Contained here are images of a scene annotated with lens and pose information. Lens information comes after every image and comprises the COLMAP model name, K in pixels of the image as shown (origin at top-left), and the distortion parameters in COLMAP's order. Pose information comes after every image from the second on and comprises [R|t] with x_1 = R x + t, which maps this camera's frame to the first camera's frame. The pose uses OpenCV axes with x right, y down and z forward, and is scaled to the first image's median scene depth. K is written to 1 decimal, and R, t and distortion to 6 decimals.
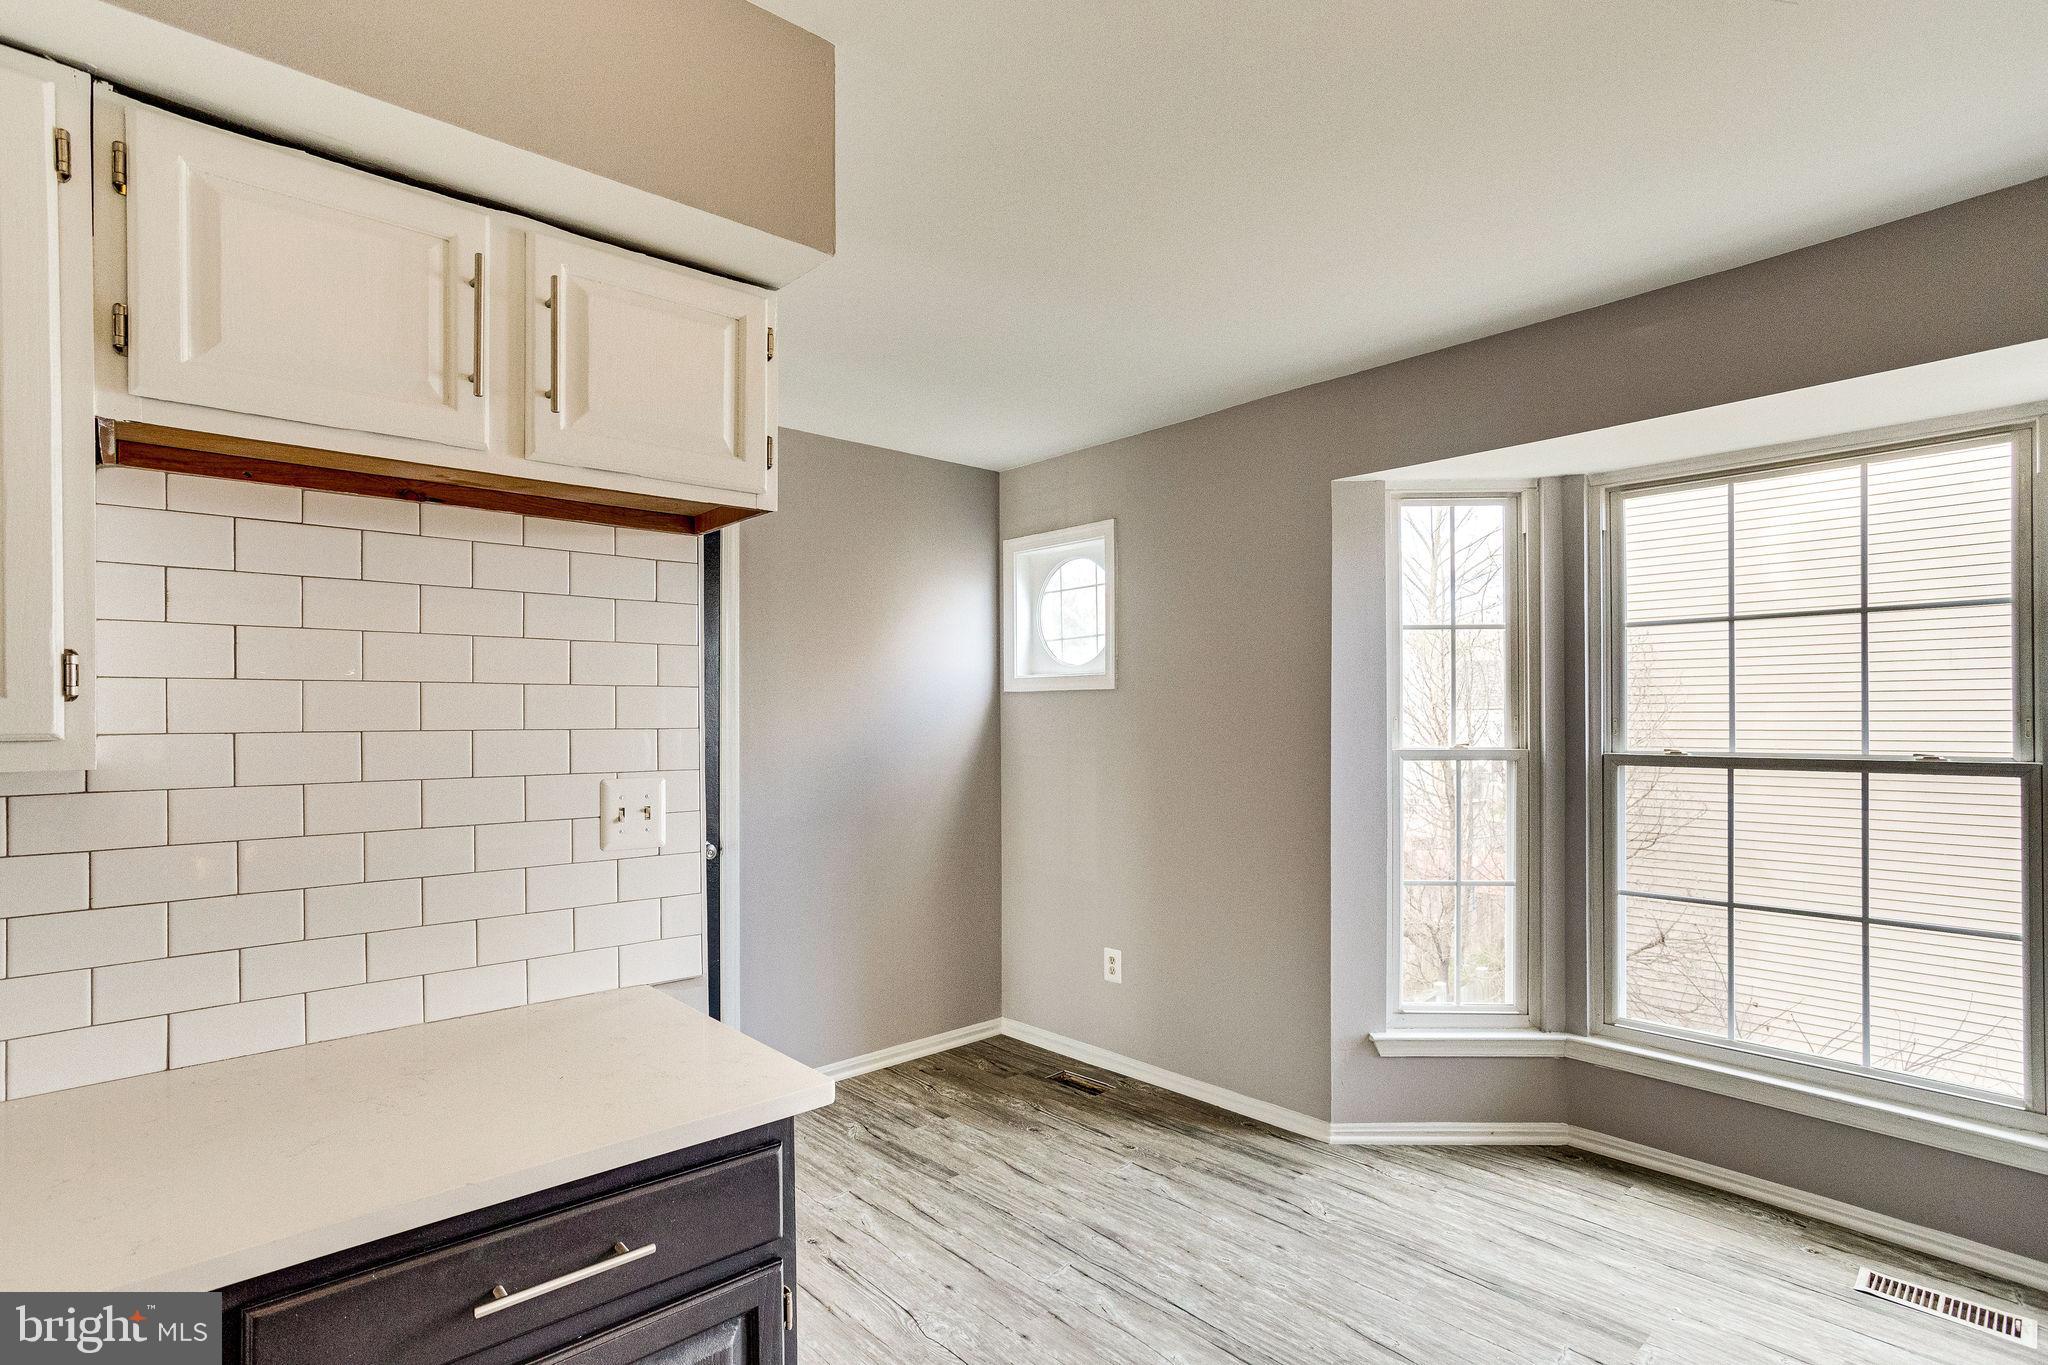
lens RADIAL K [[1026.0, 0, 996.4], [0, 1026.0, 709.4], [0, 0, 1]] dist [-0.019483, 0.016510]
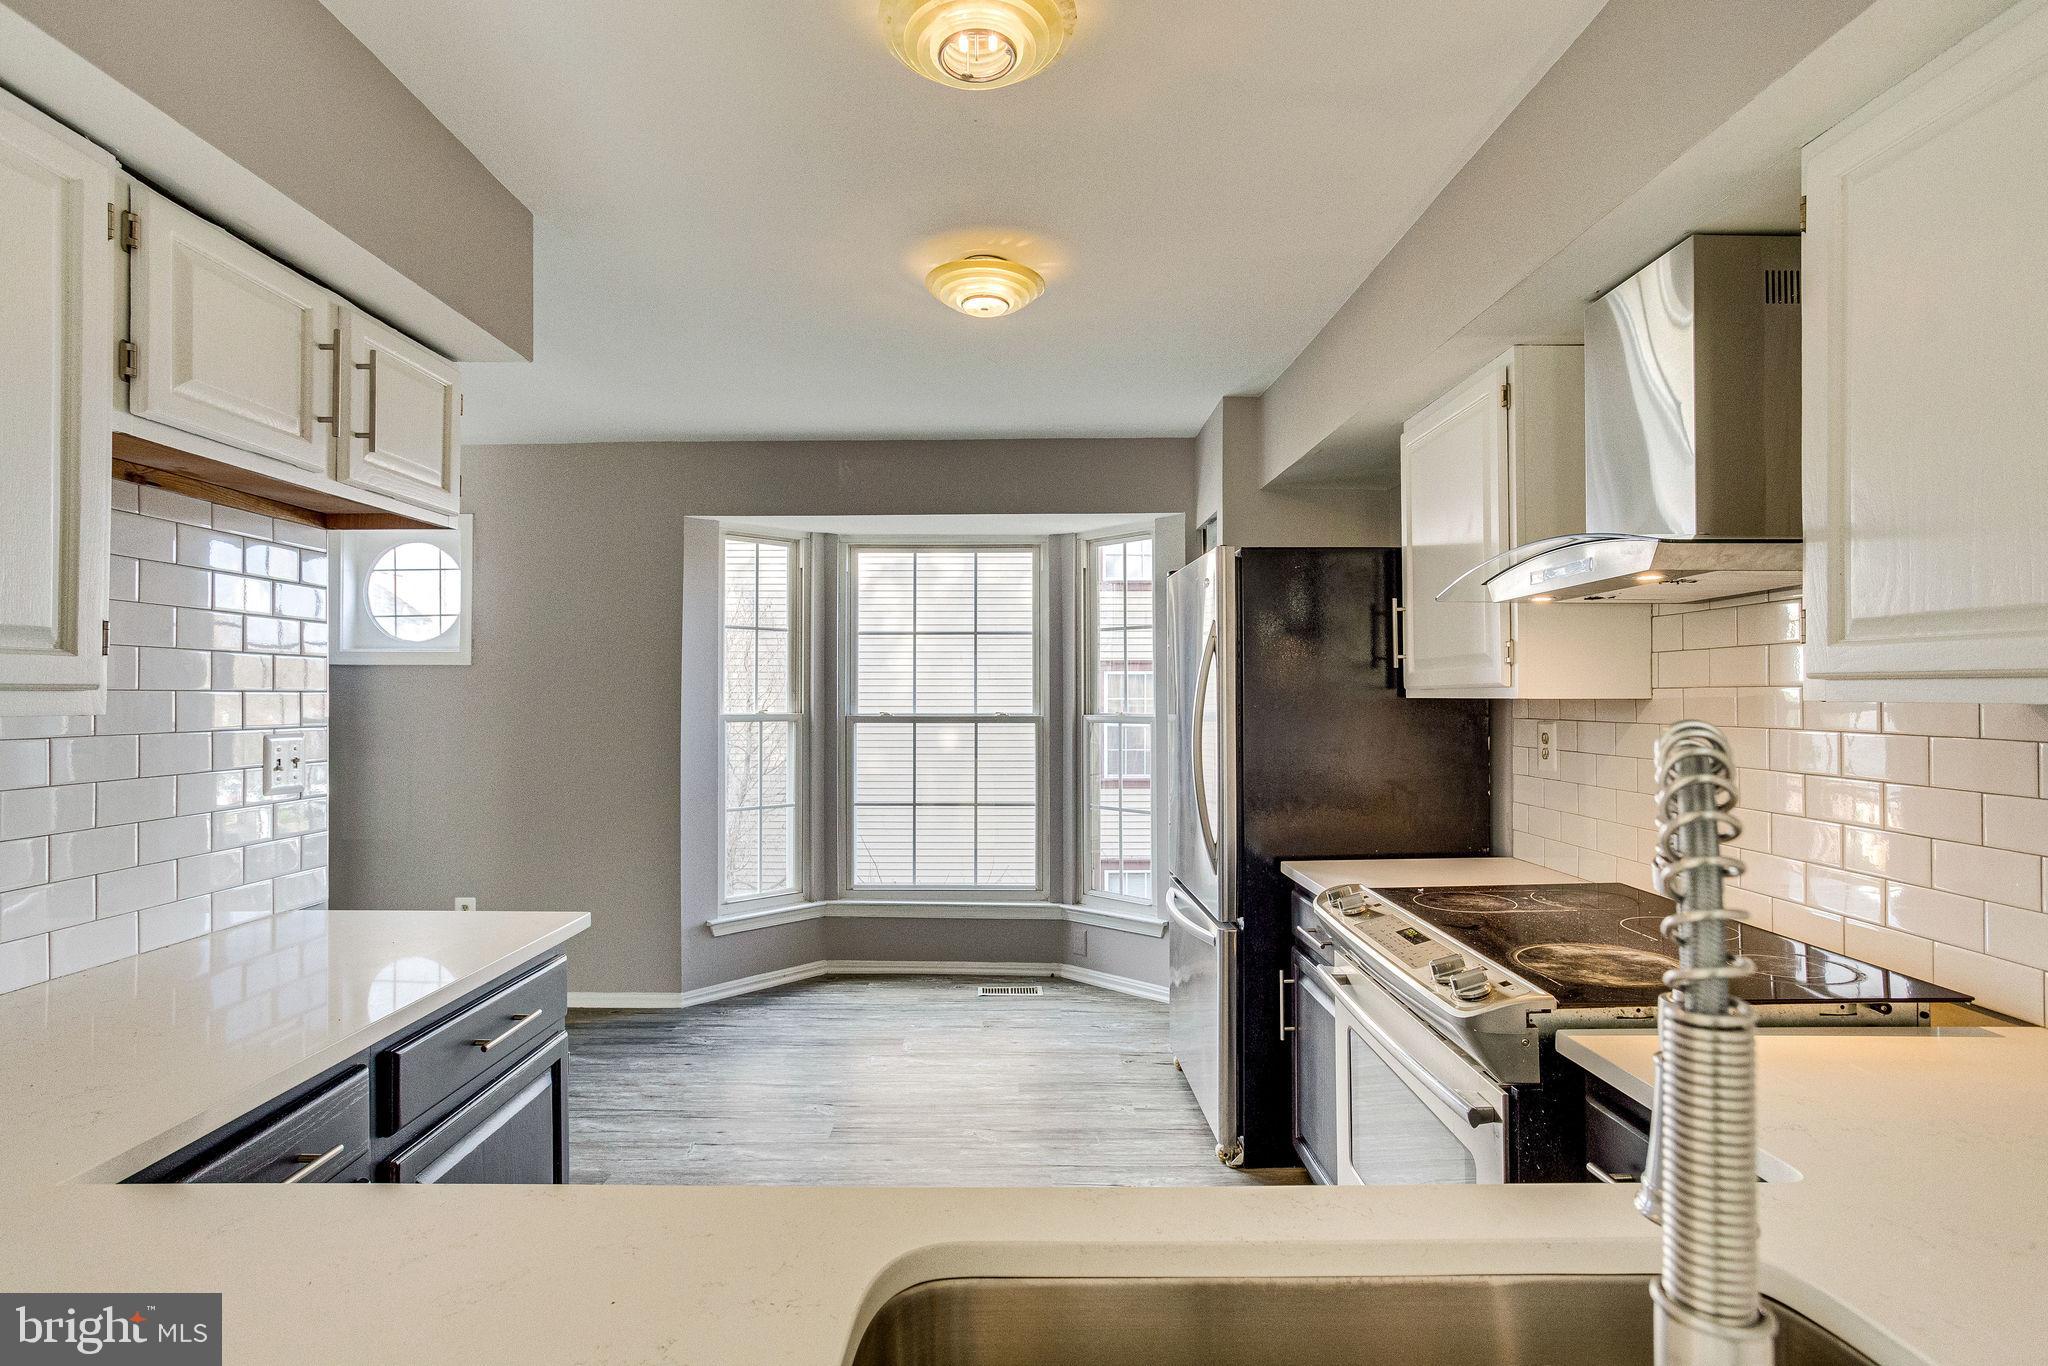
lens RADIAL K [[1026.0, 0, 1016.7], [0, 1026.0, 682.6], [0, 0, 1]] dist [-0.019483, 0.016510]
pose [[0.669233, 0.014021, 0.742920, -0.389750], [-0.006902, 0.999896, -0.012653, 0.010743], [-0.743020, 0.003340, 0.669260, -0.234026]]
